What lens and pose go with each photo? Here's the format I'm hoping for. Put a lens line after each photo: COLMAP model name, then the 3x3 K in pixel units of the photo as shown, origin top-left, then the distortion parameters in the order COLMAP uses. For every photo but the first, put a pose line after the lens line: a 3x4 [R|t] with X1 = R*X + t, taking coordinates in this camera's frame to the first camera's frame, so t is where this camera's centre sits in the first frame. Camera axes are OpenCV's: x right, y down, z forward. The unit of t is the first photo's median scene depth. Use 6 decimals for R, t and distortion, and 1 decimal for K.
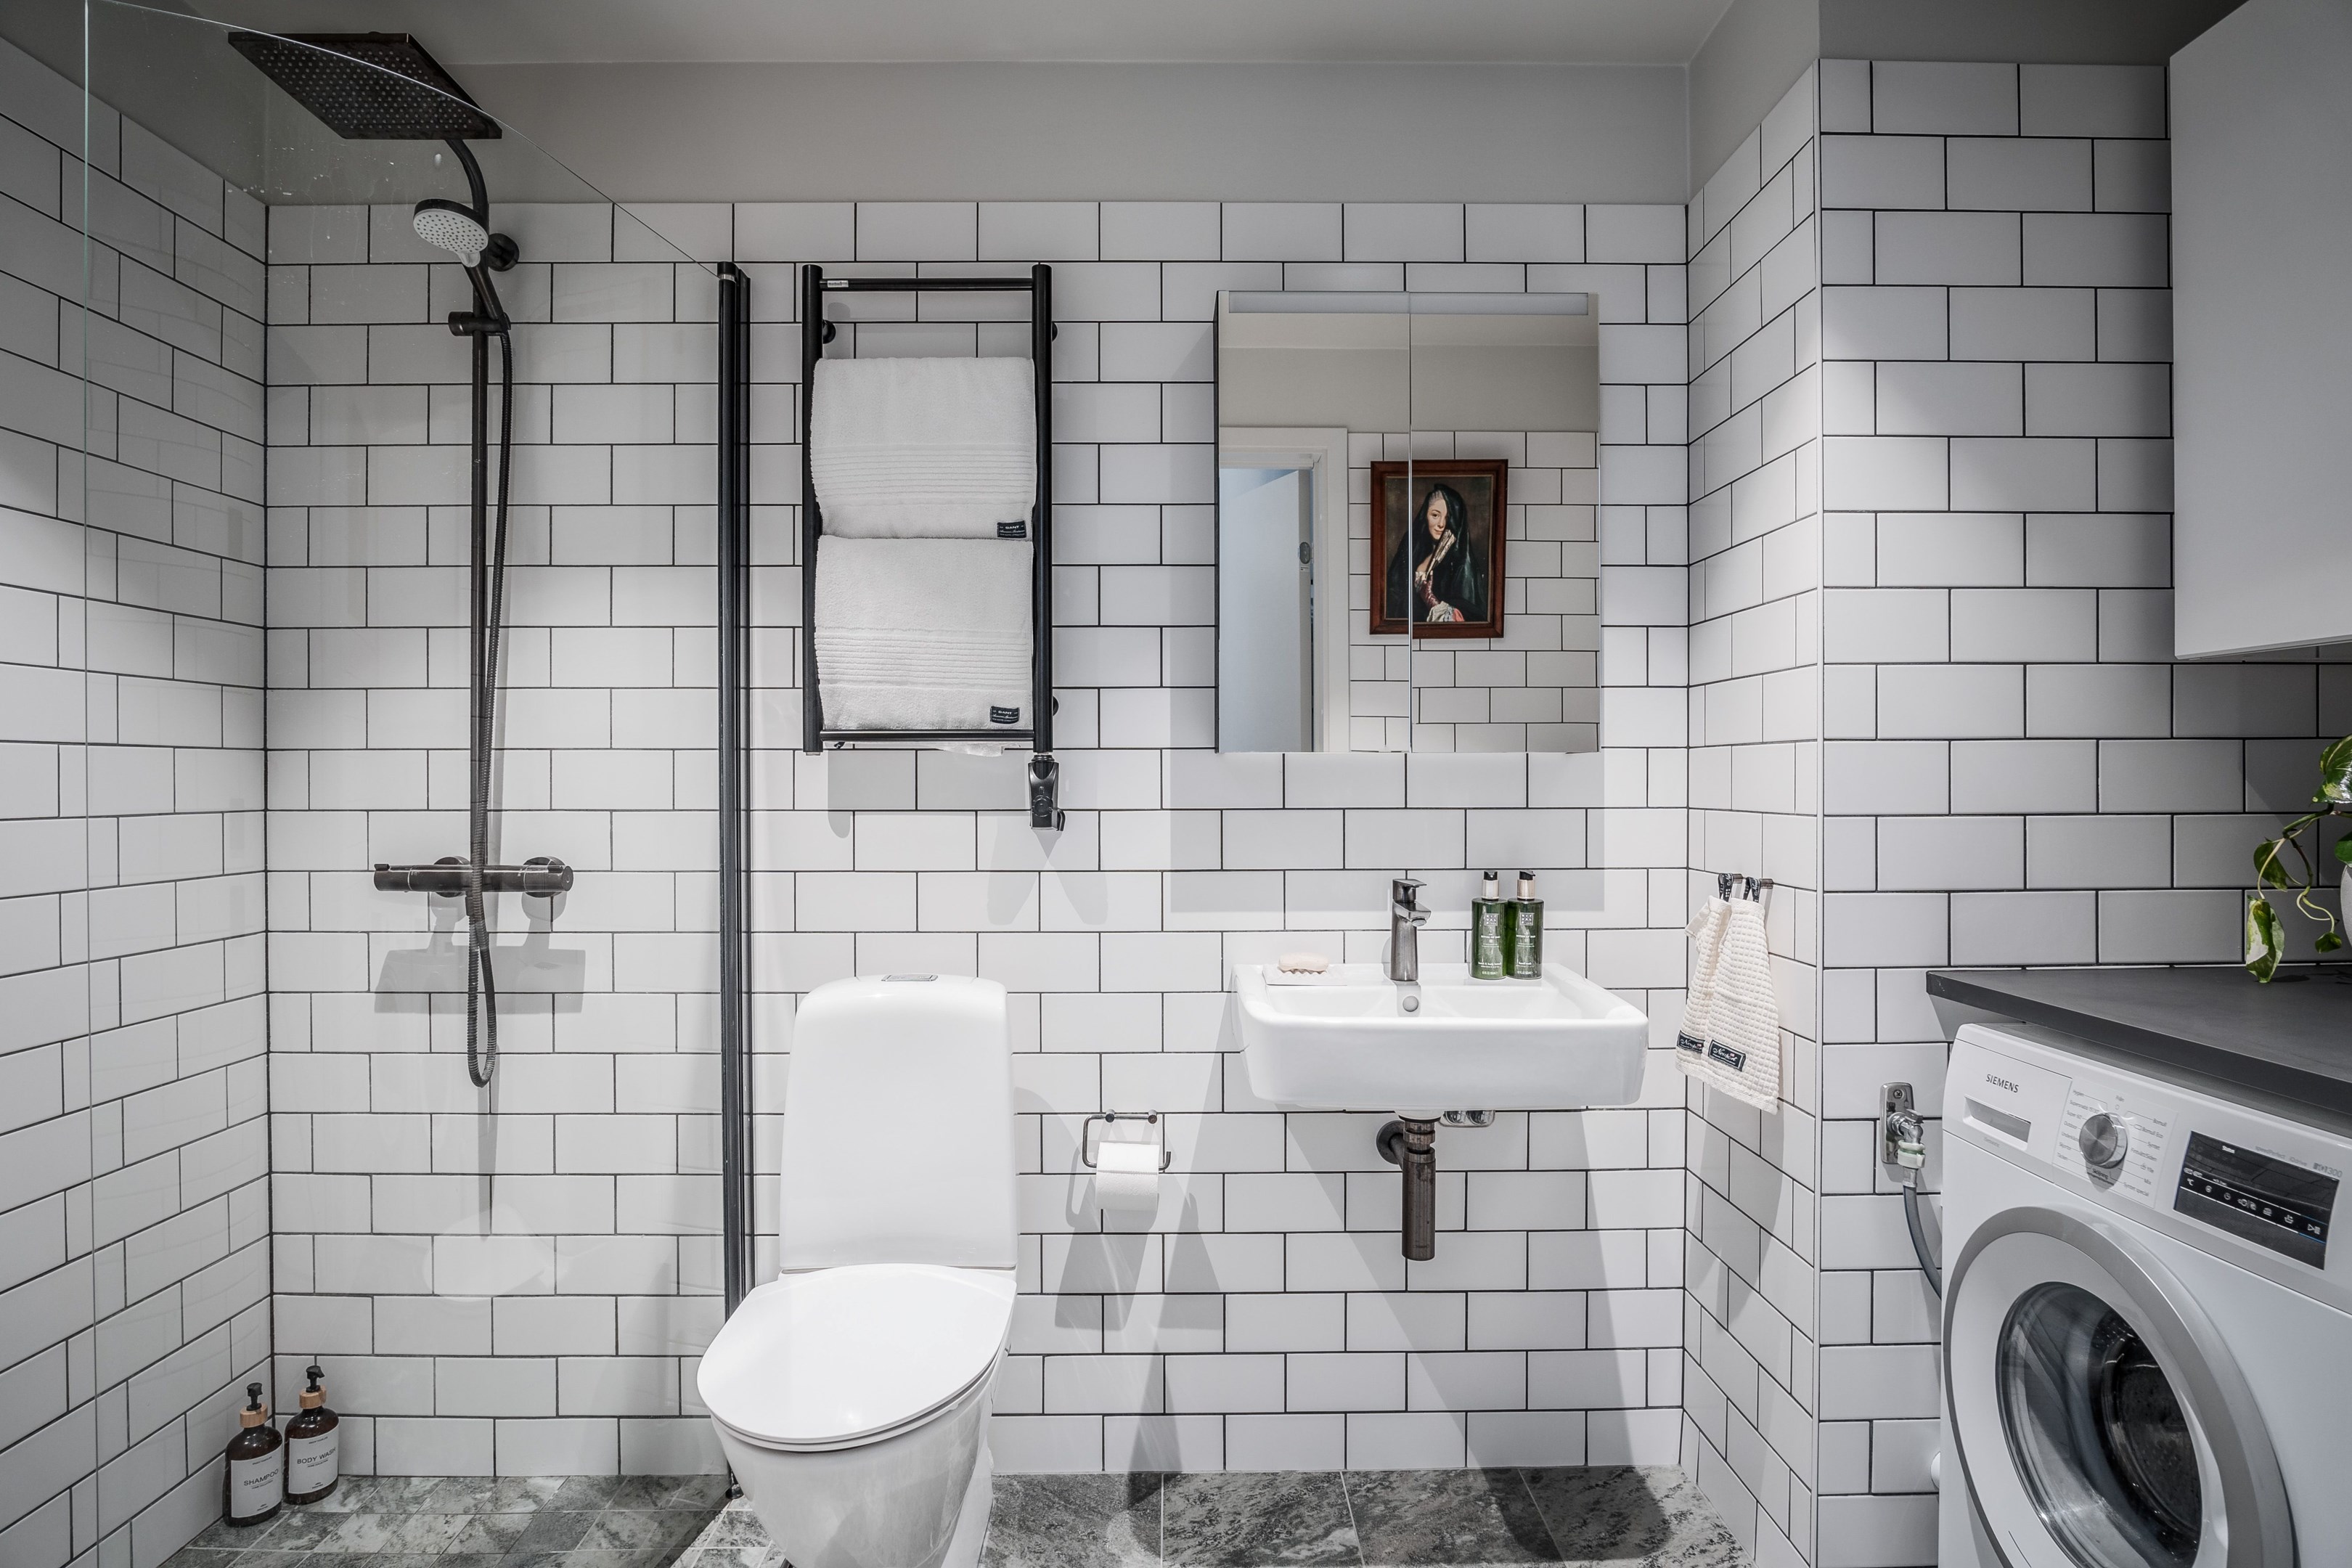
lens RADIAL K [[1289.5, 0, 1178.1], [0, 1289.5, 785.4], [0, 0, 1]] dist [-0.015541, 0.001121]
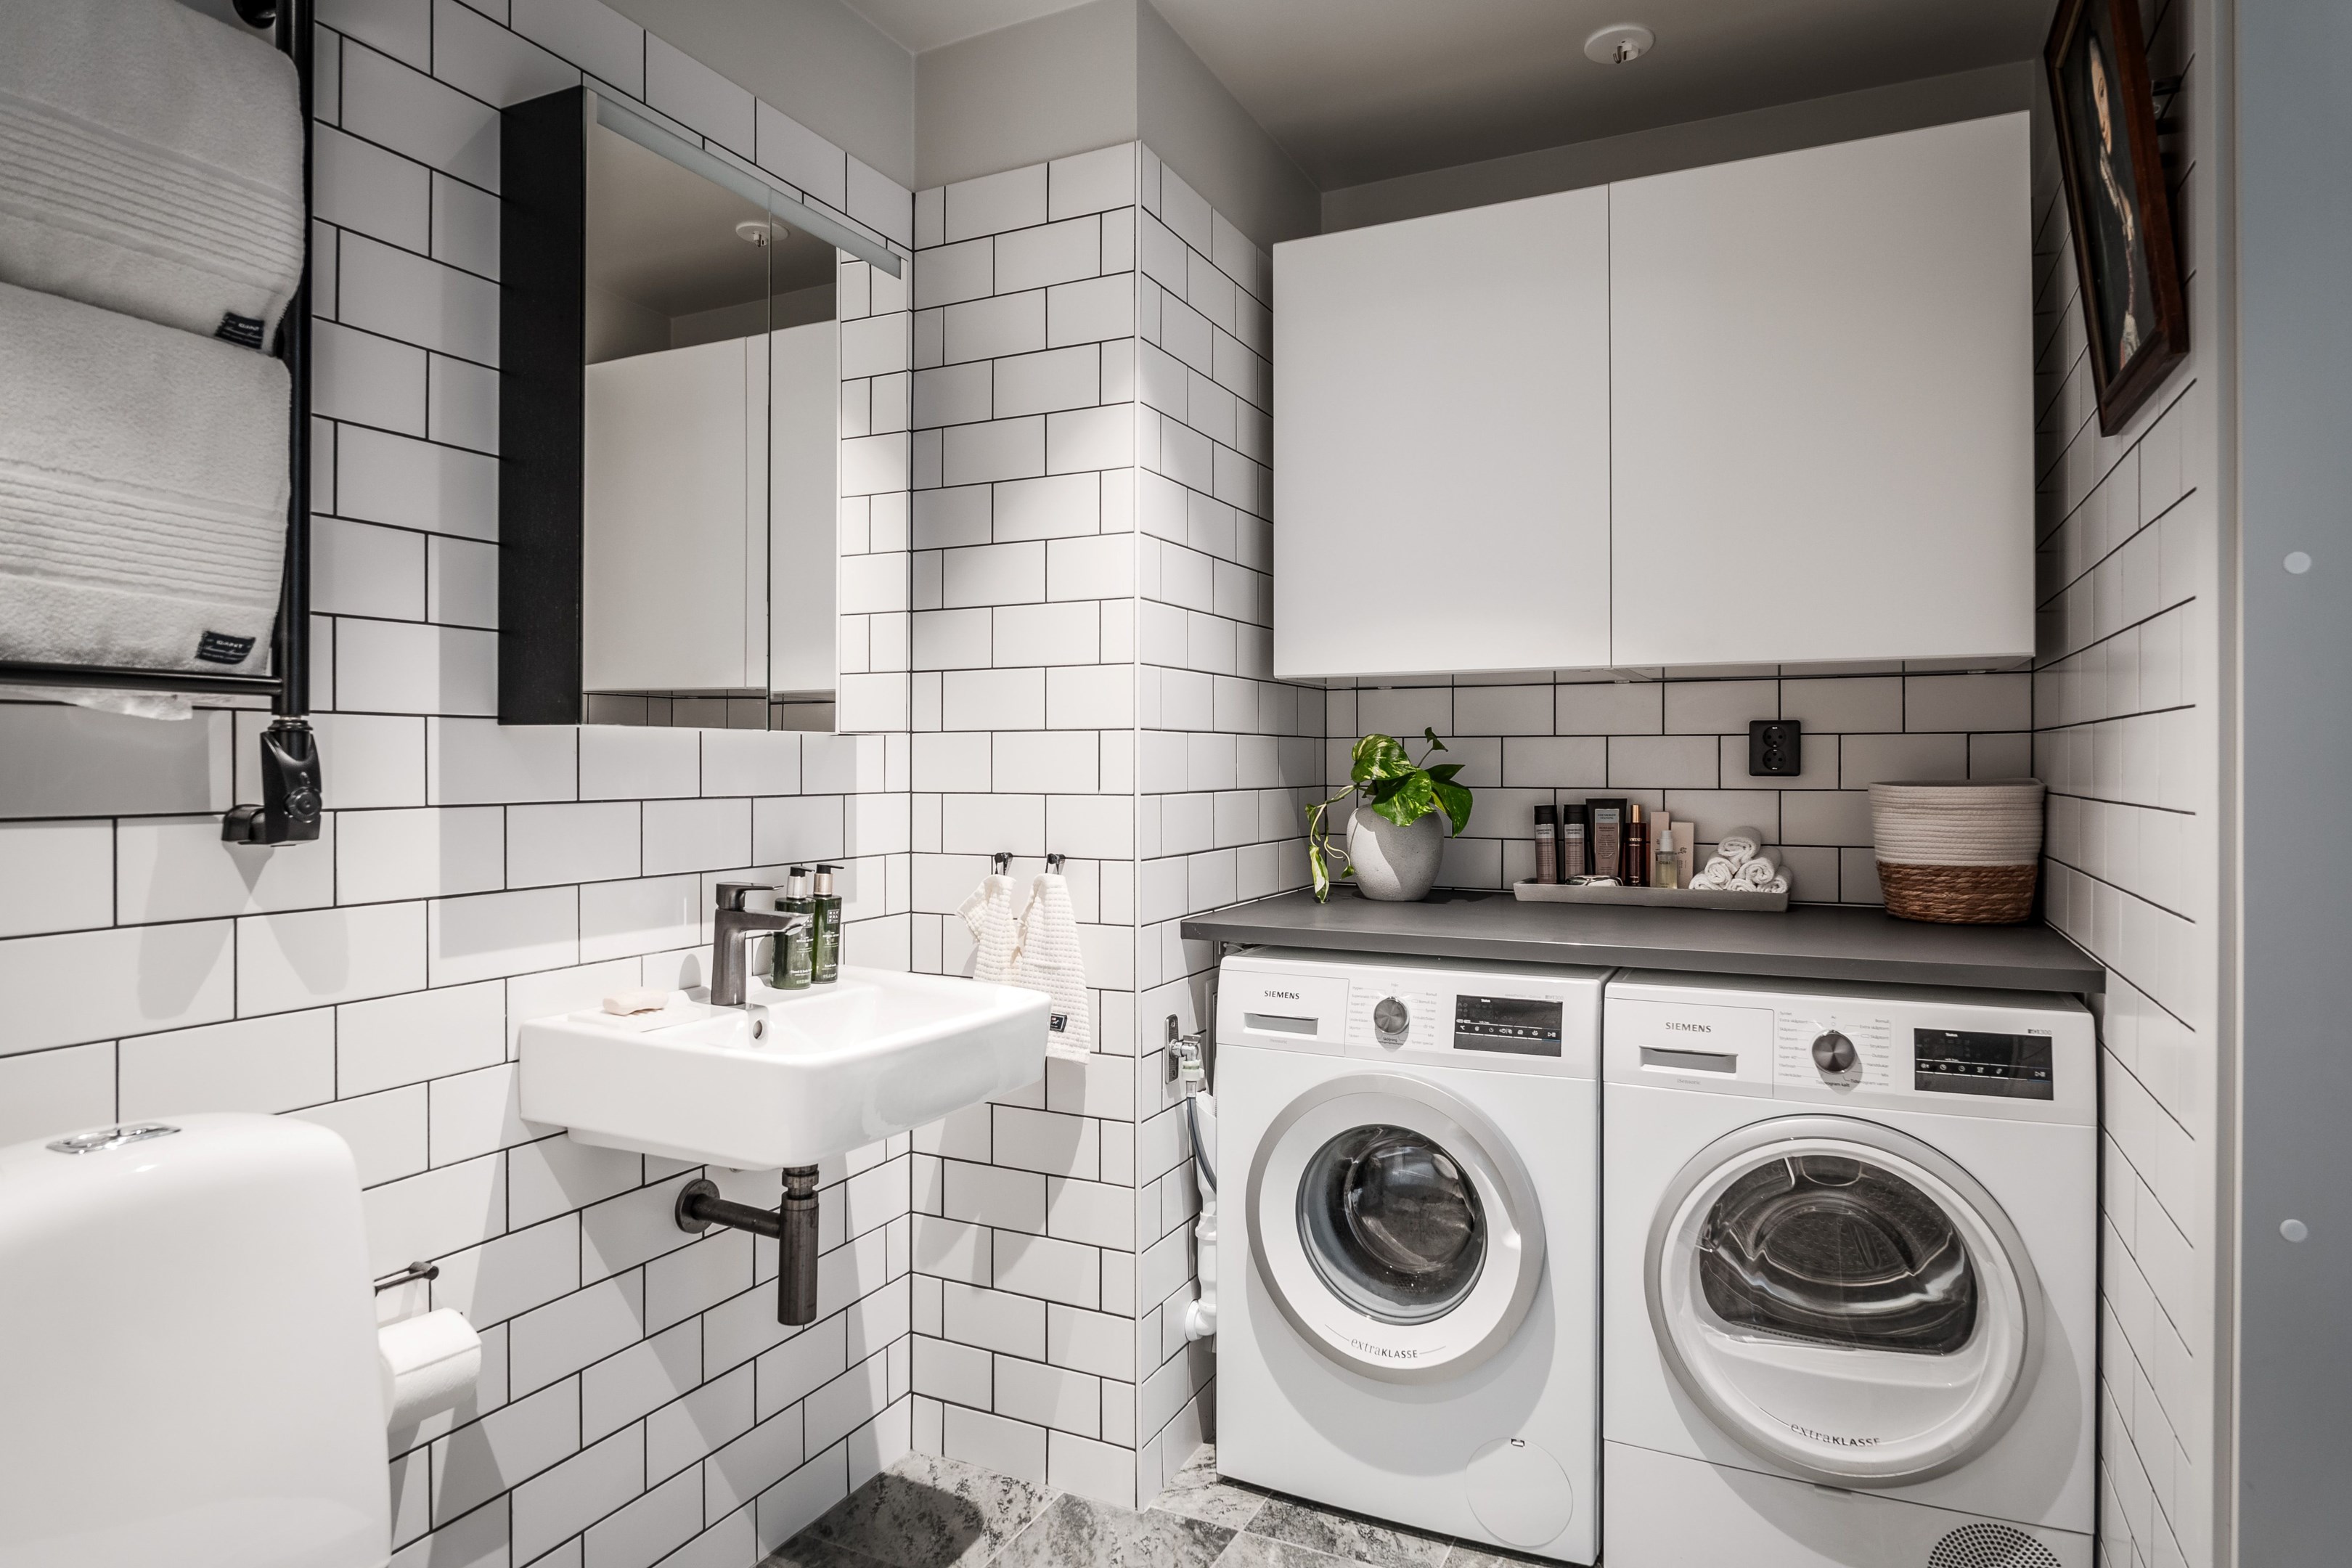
lens RADIAL K [[1408.4, 0, 1177.3], [0, 1408.4, 771.6], [0, 0, 1]] dist [-0.009207, -0.000467]
pose [[0.428645, -0.001362, 0.903472, -0.520224], [0.003808, 0.999993, -0.000300, 0.002321], [-0.903465, 0.003569, 0.428647, 0.349186]]
